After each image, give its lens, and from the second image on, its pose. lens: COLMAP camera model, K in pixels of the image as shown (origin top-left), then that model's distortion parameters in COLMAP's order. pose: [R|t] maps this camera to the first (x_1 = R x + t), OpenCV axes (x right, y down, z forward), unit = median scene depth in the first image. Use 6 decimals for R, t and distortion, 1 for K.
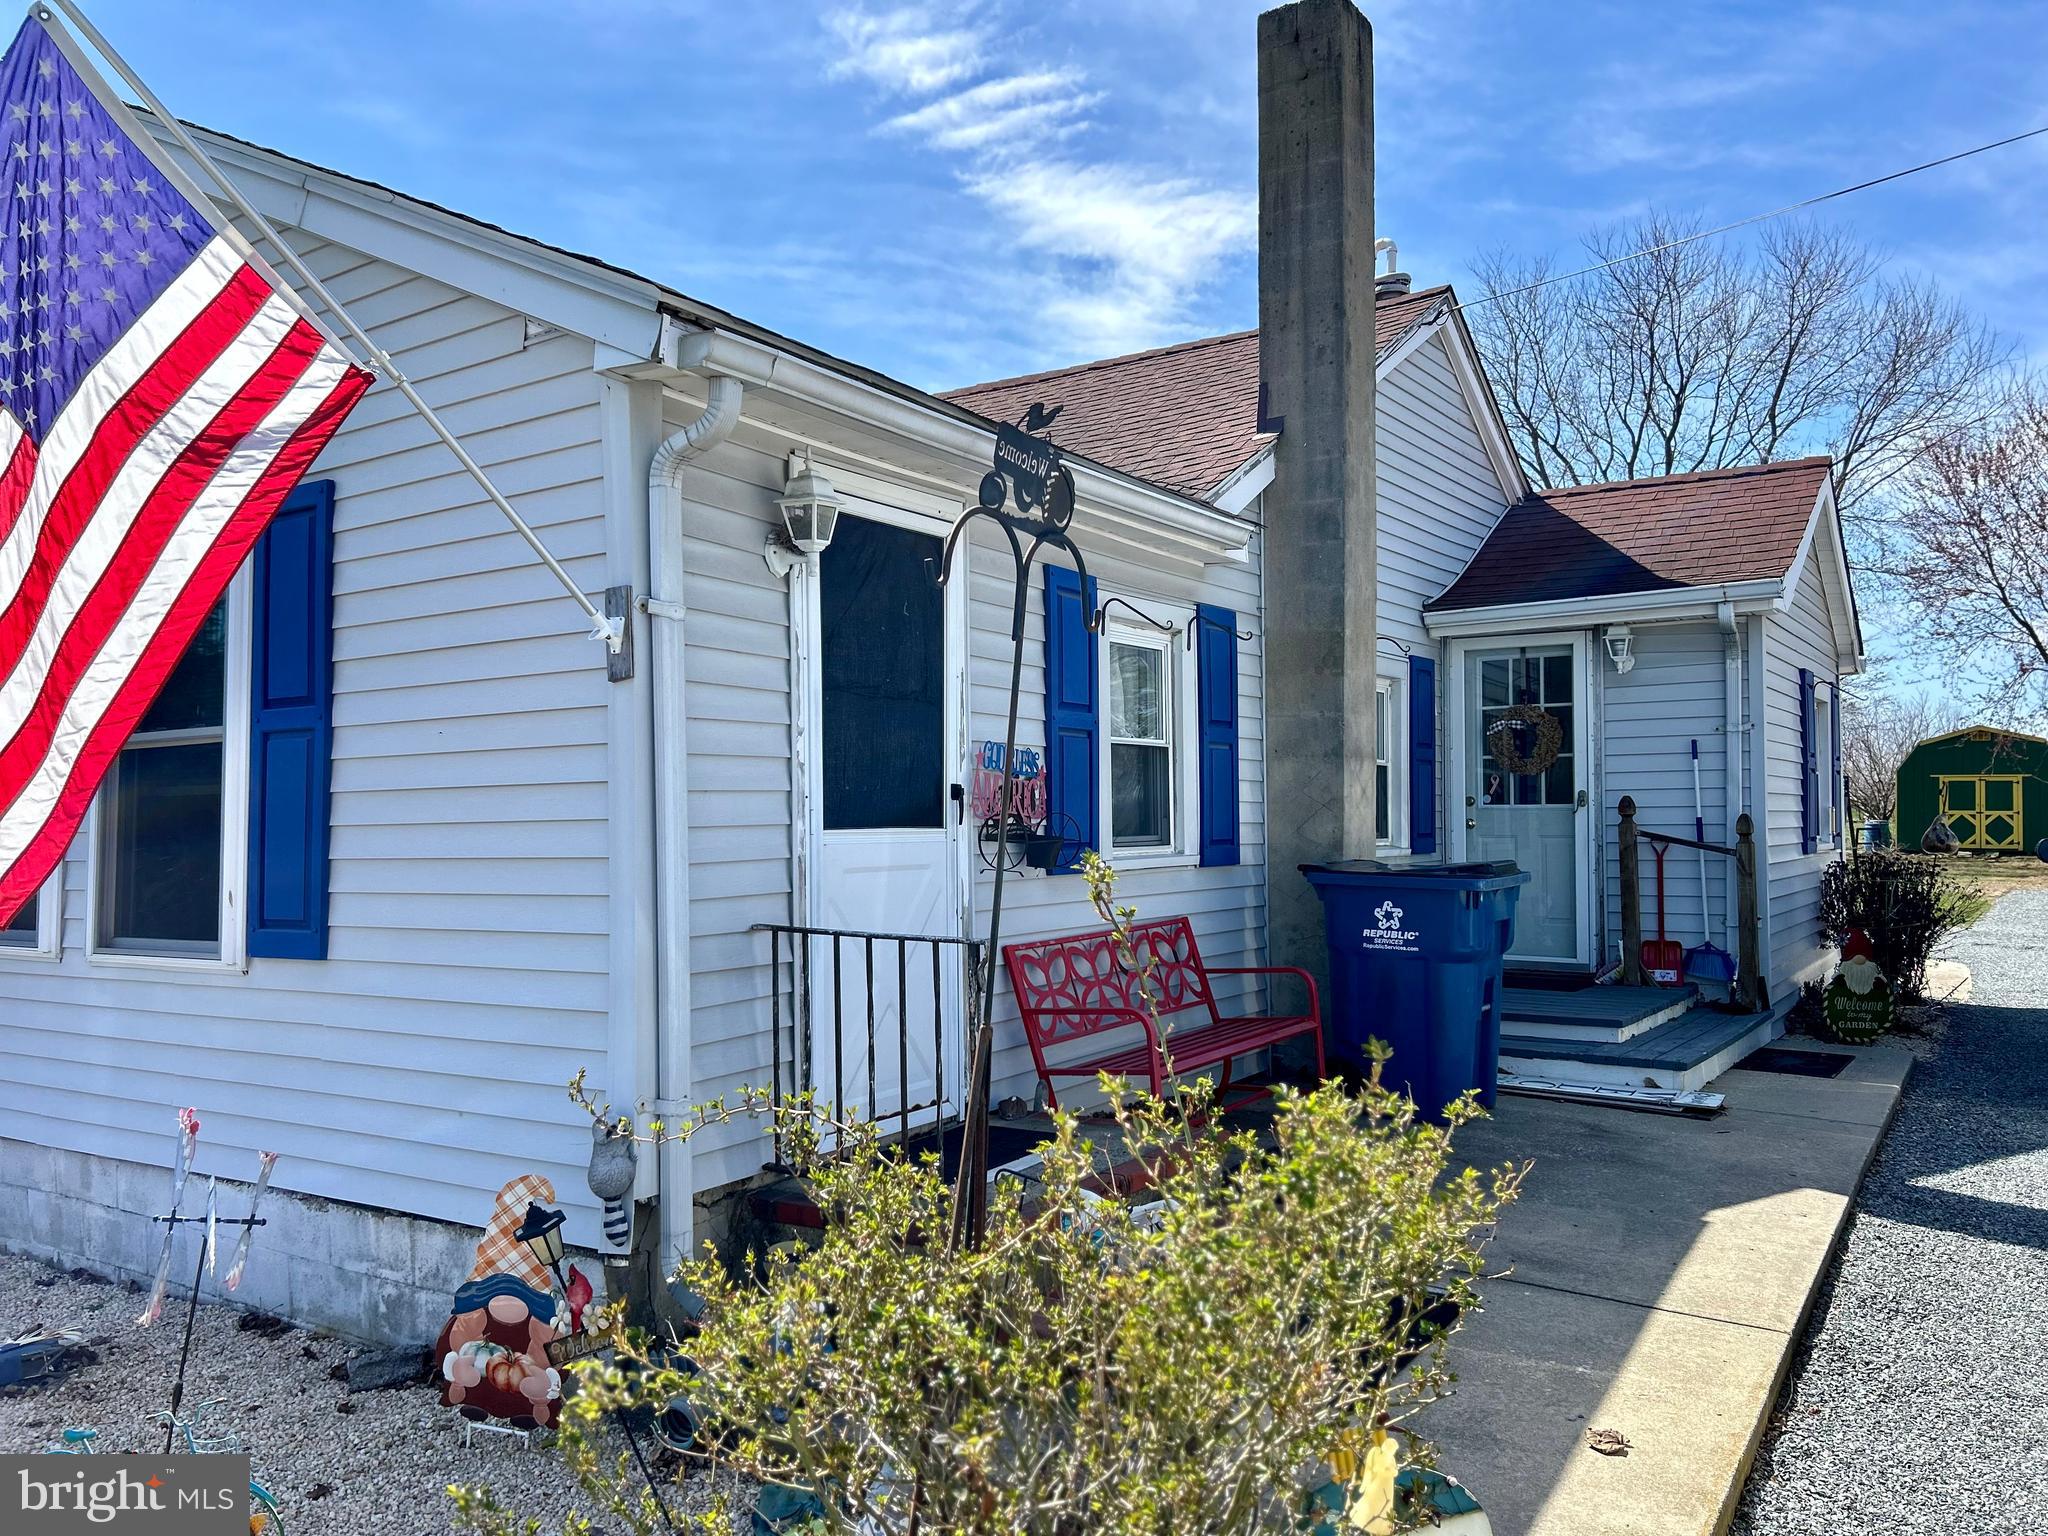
lens RADIAL K [[1536.6, 0, 1016.6], [0, 1536.6, 772.4], [0, 0, 1]] dist [0.060090, -0.072437]
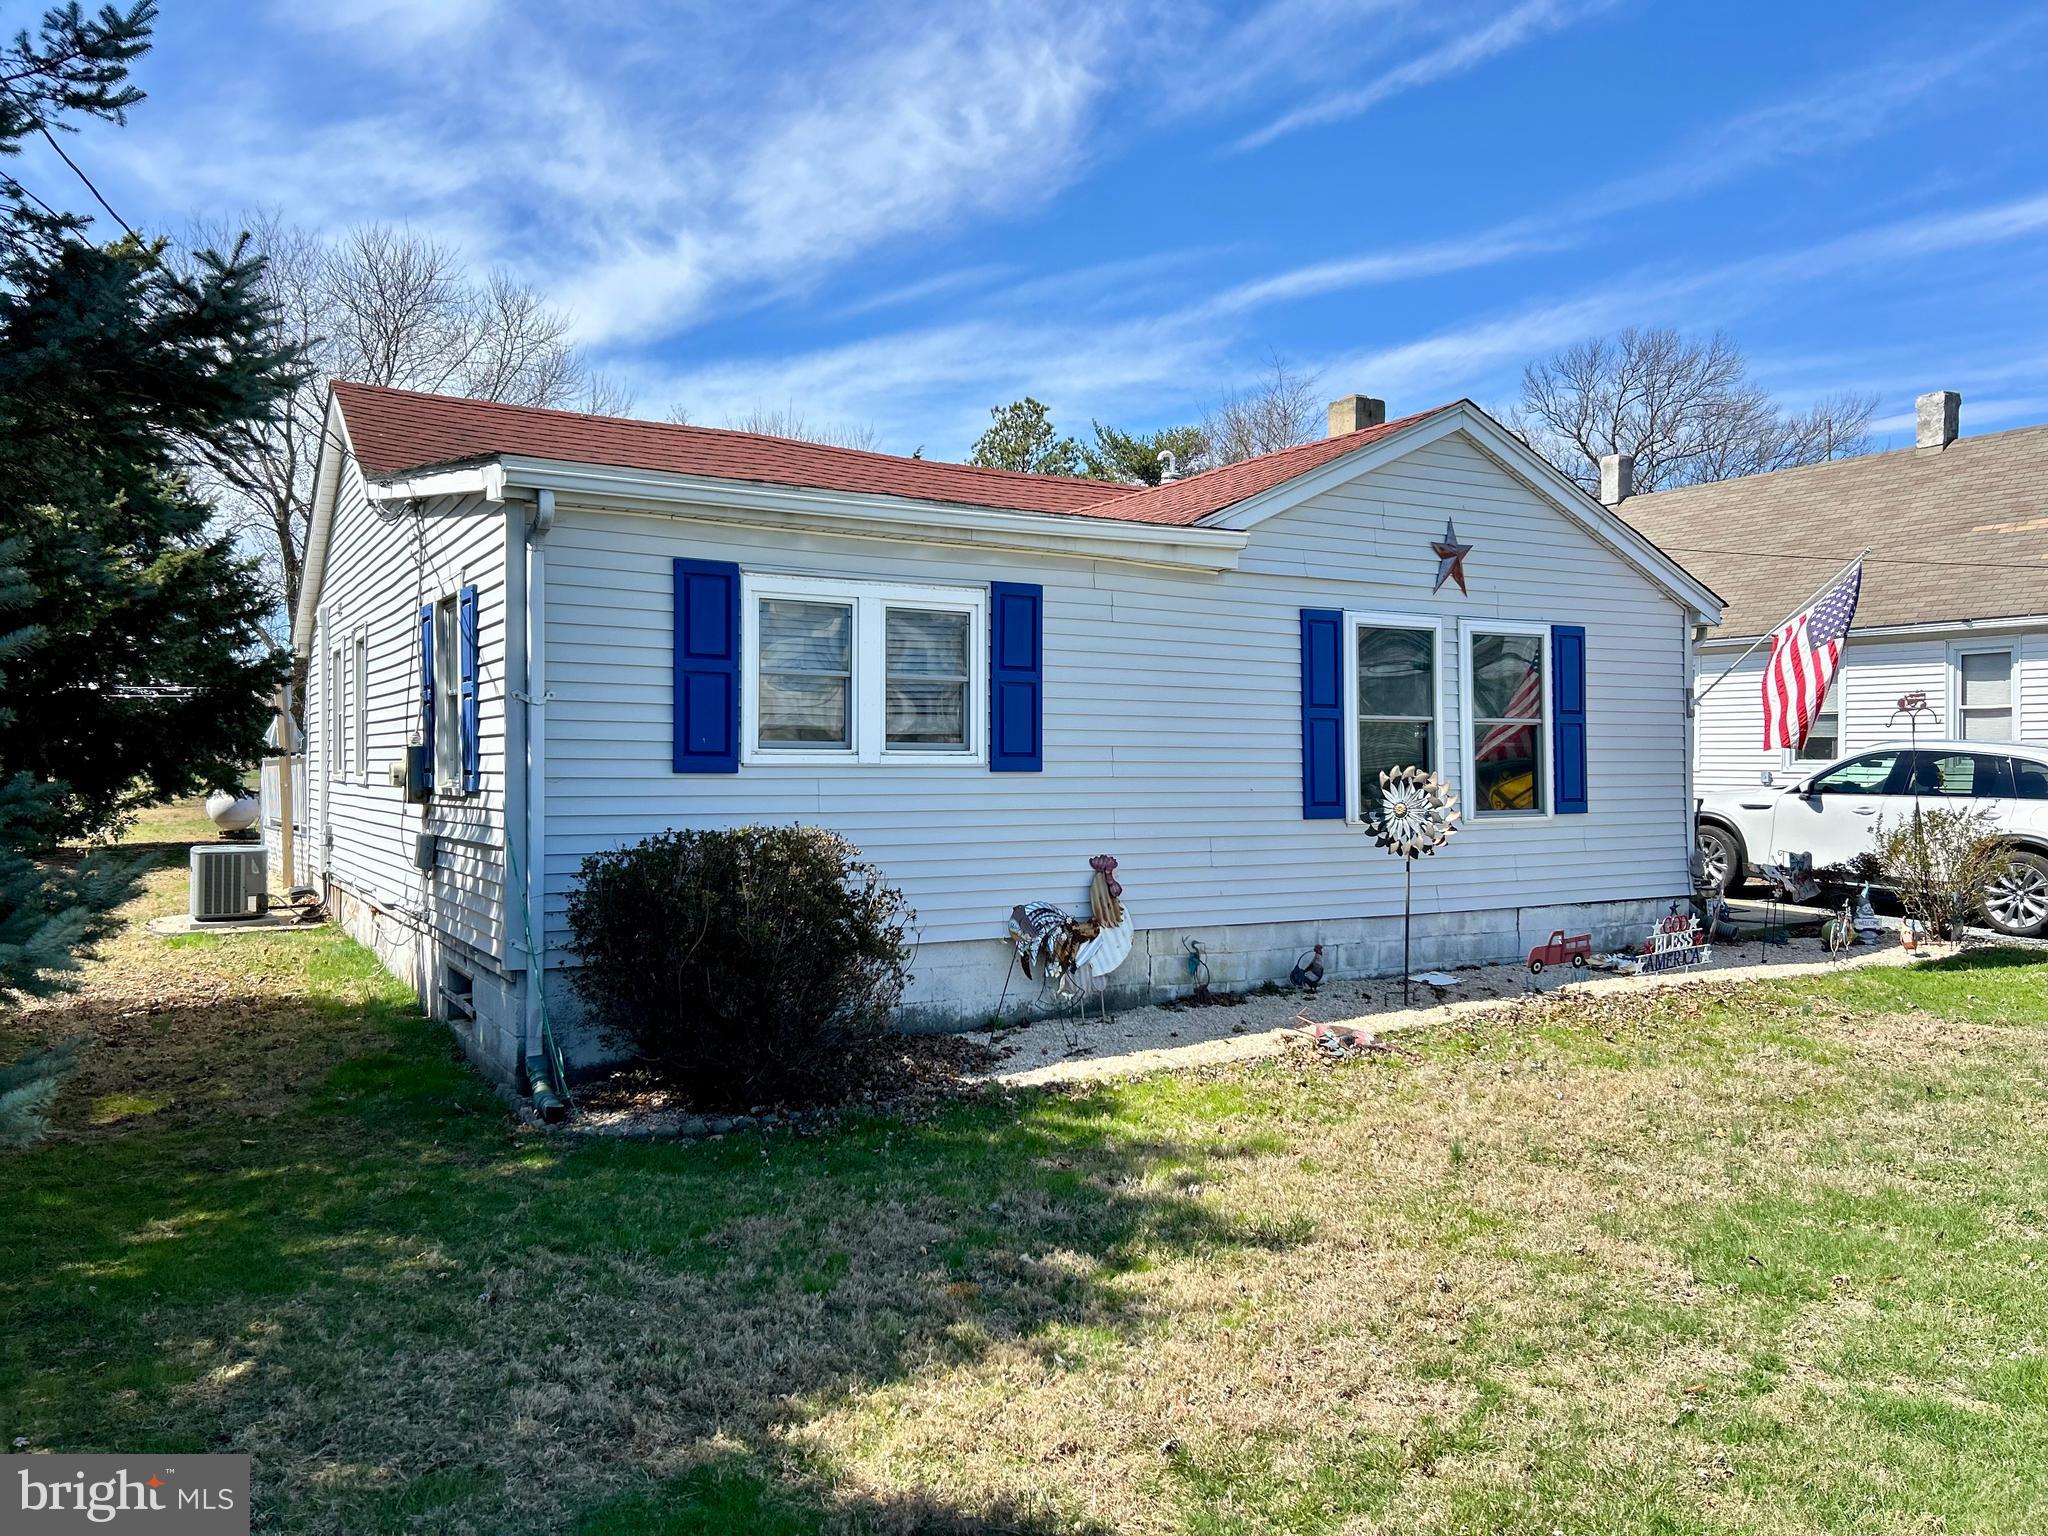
lens RADIAL K [[1536.6, 0, 1013.3], [0, 1536.6, 767.3], [0, 0, 1]] dist [0.060090, -0.072437]
pose [[0.454100, 0.012526, 0.890863, -2.016798], [-0.037340, 0.999290, 0.004983, 0.043051], [-0.890168, -0.035527, 0.454245, 0.433227]]
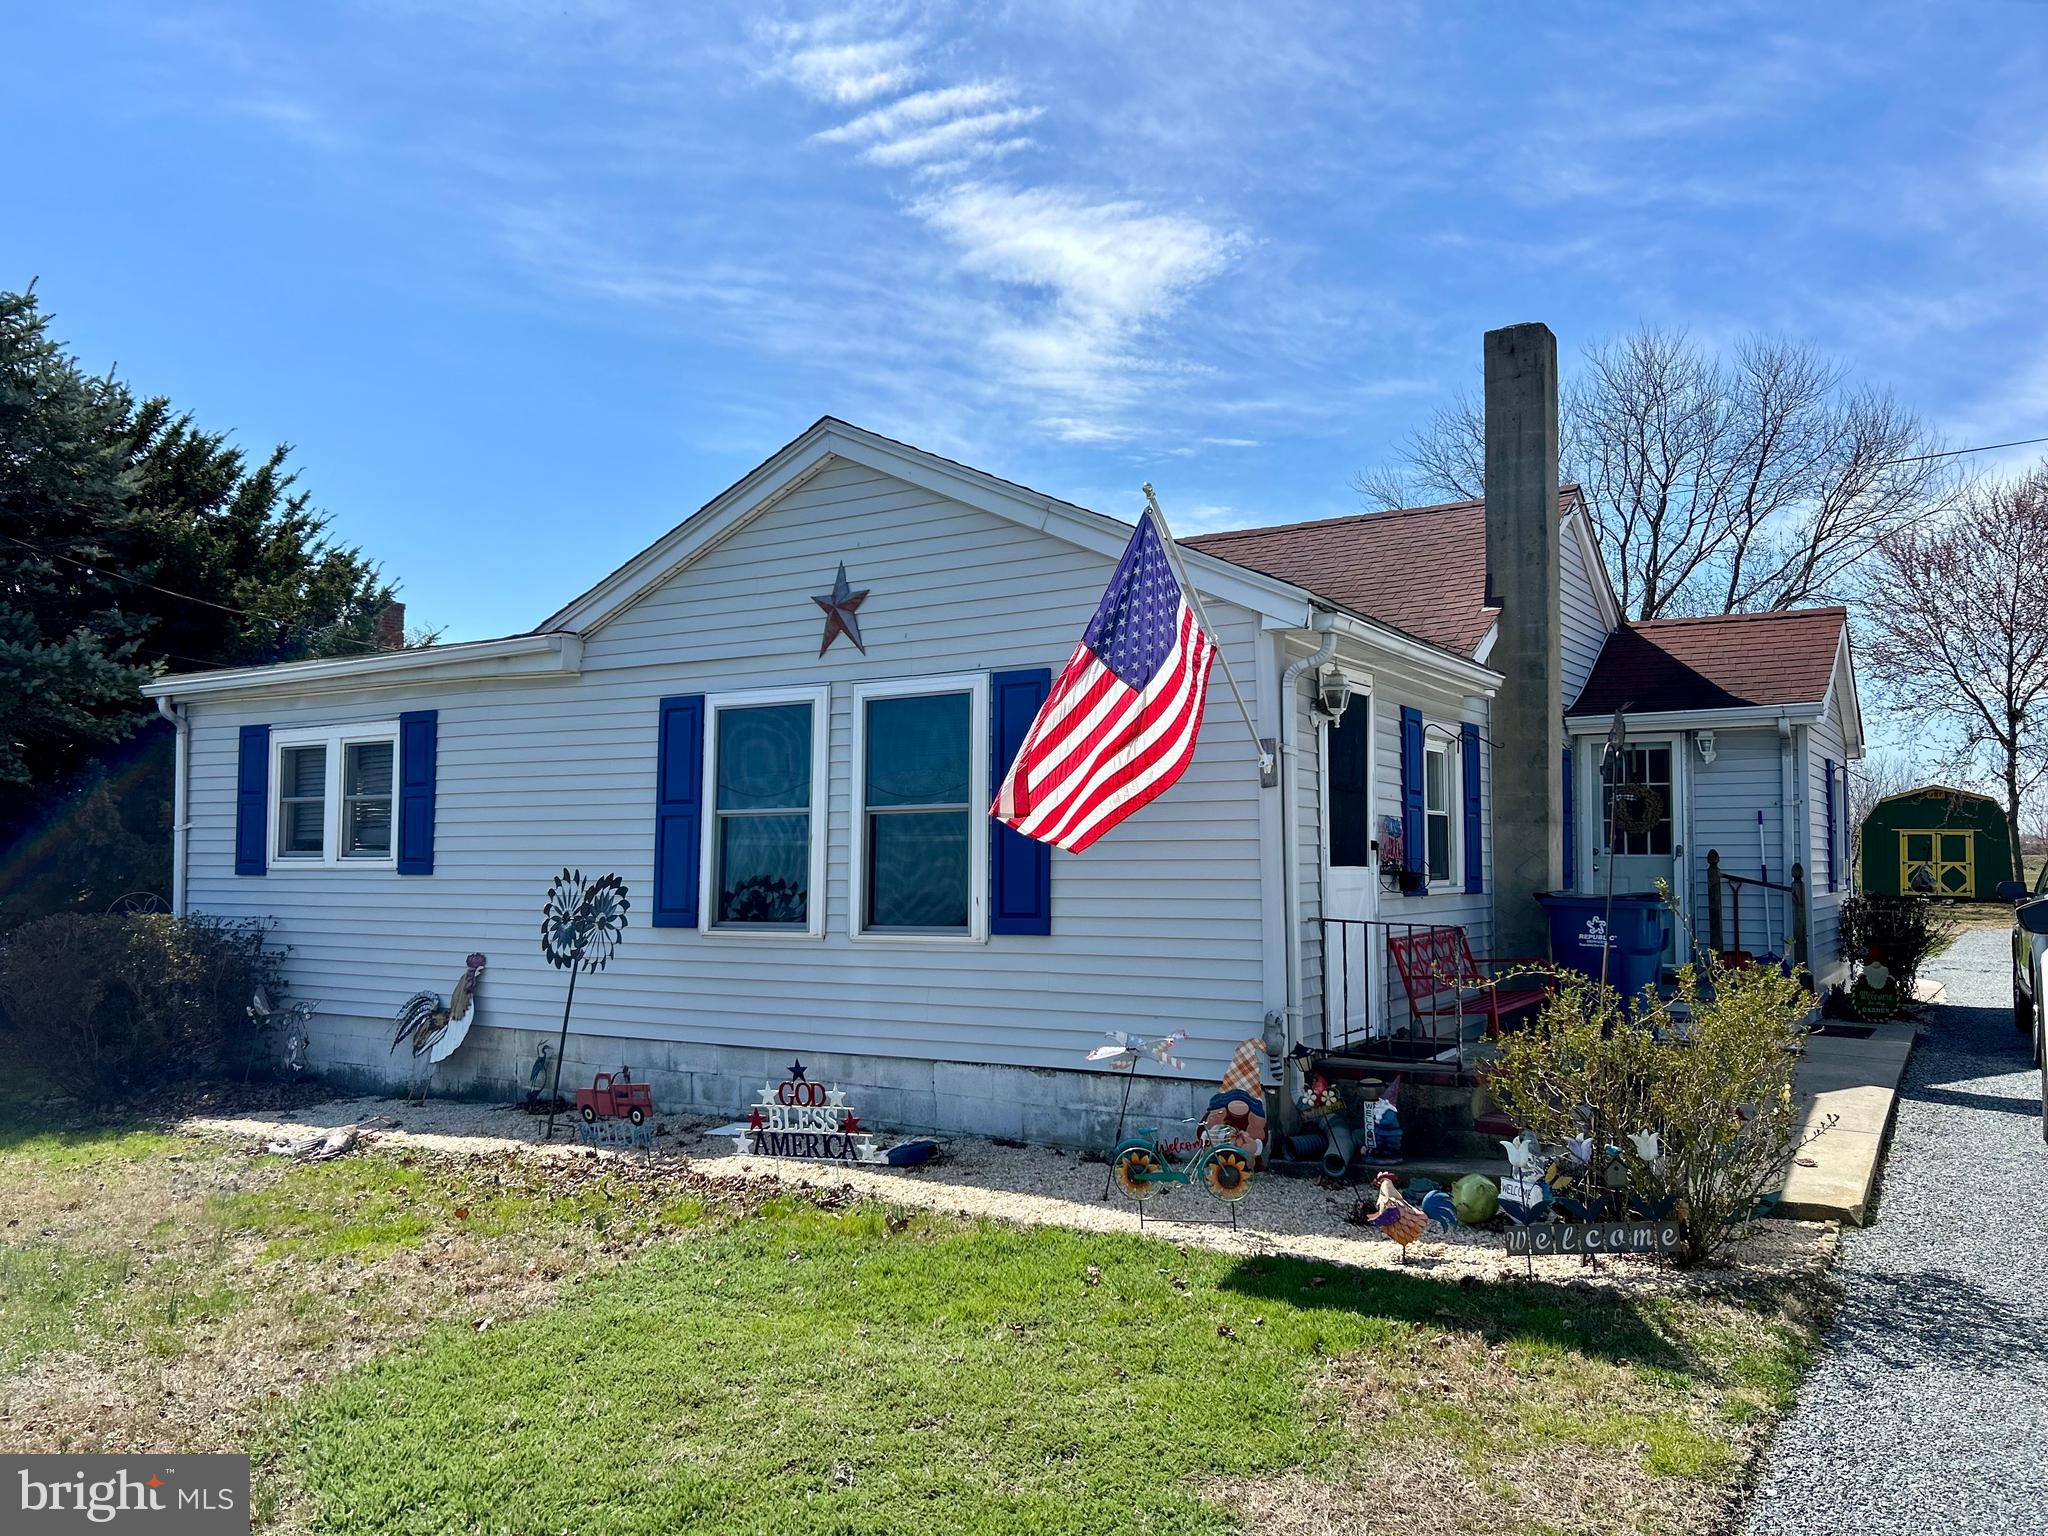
lens RADIAL K [[1536.6, 0, 1014.4], [0, 1536.6, 757.4], [0, 0, 1]] dist [0.060090, -0.072437]
pose [[0.999624, 0.012719, 0.024309, -0.335844], [-0.011856, 0.999305, -0.035341, -0.013519], [-0.024742, 0.035040, 0.999080, -0.489047]]
